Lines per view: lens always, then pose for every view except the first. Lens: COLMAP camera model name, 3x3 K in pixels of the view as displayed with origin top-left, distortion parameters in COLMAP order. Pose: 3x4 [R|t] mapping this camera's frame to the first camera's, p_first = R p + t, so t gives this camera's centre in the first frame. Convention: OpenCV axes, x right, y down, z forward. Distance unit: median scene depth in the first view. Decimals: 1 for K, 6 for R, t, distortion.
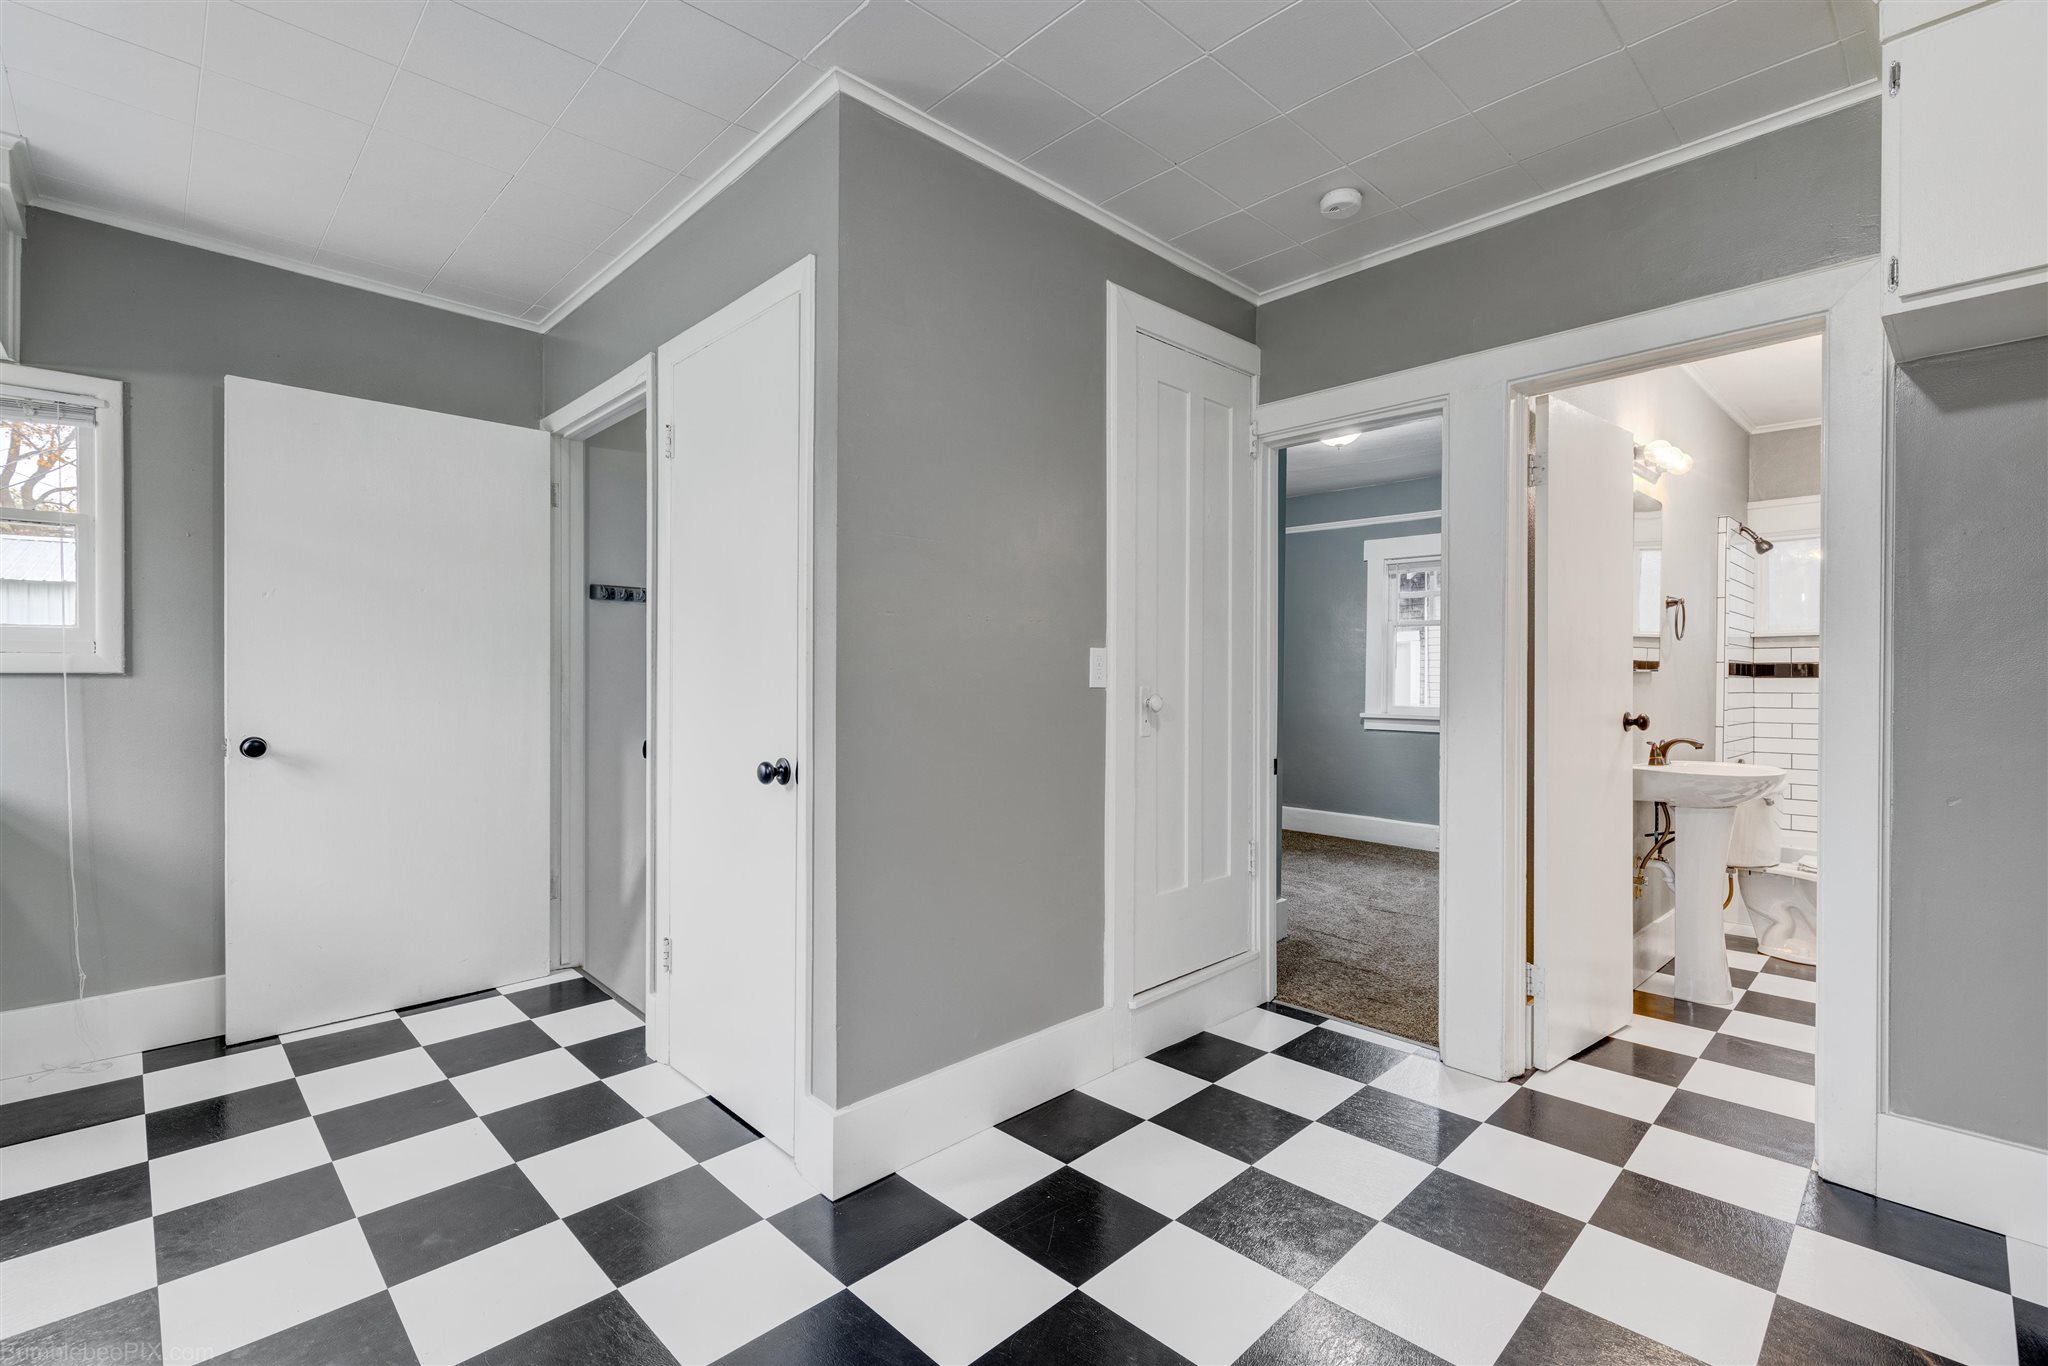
lens RADIAL K [[943.2, 0, 989.1], [0, 943.2, 684.0], [0, 0, 1]] dist [0.001920, 0.000251]
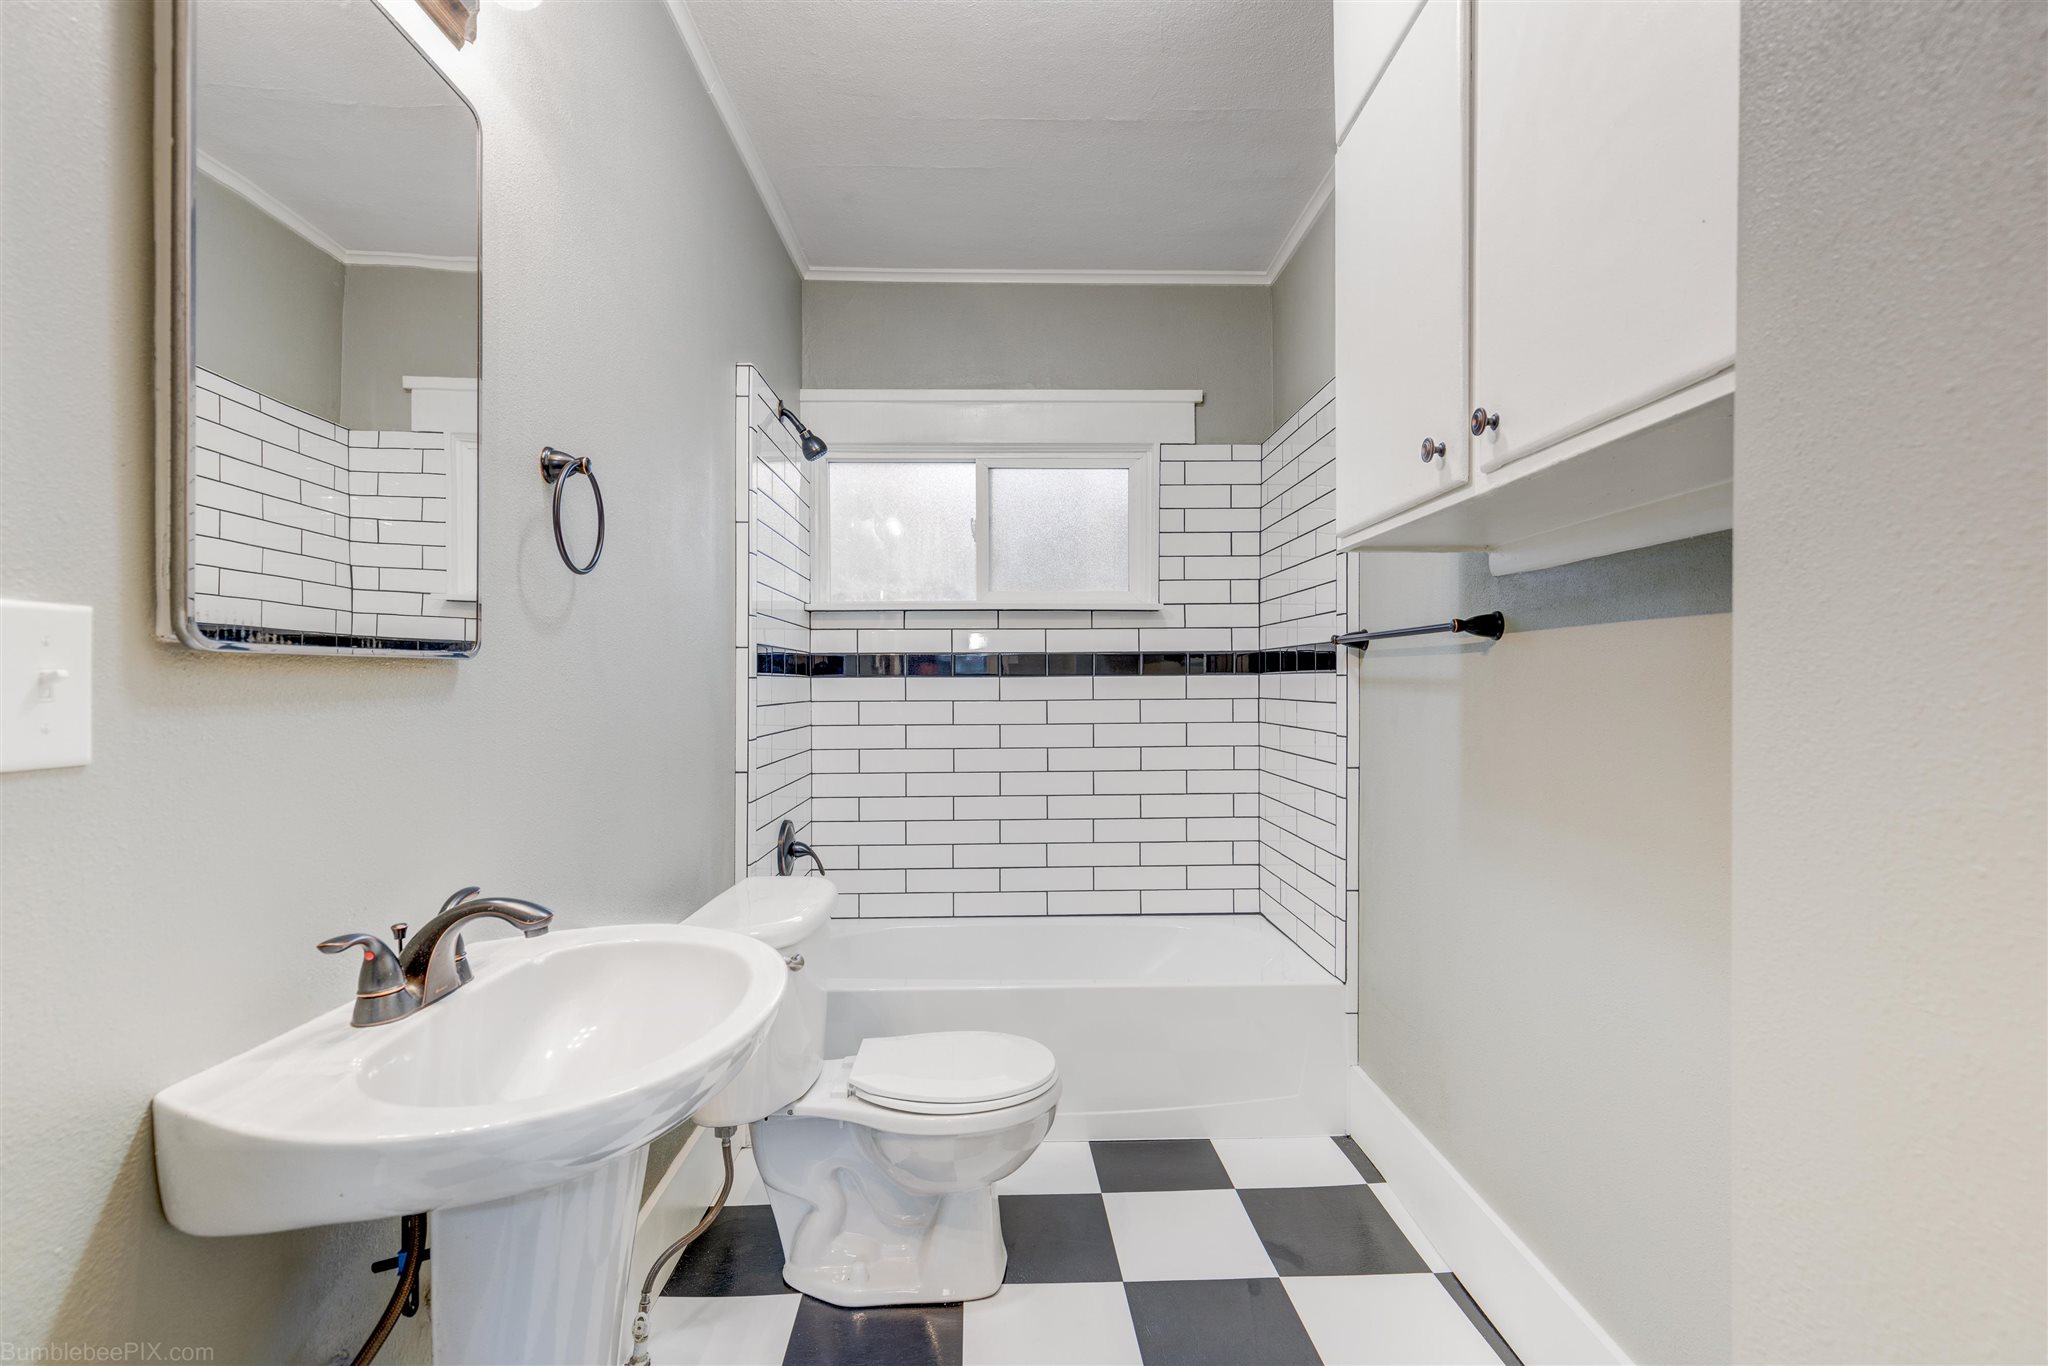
lens RADIAL K [[920.6, 0, 1005.3], [0, 920.6, 684.1], [0, 0, 1]] dist [0.000982, 0.000263]
pose [[0.678308, -0.010039, 0.734709, 0.499535], [0.007971, 0.999948, 0.006304, -0.005005], [-0.734734, 0.001581, 0.678353, 0.549957]]
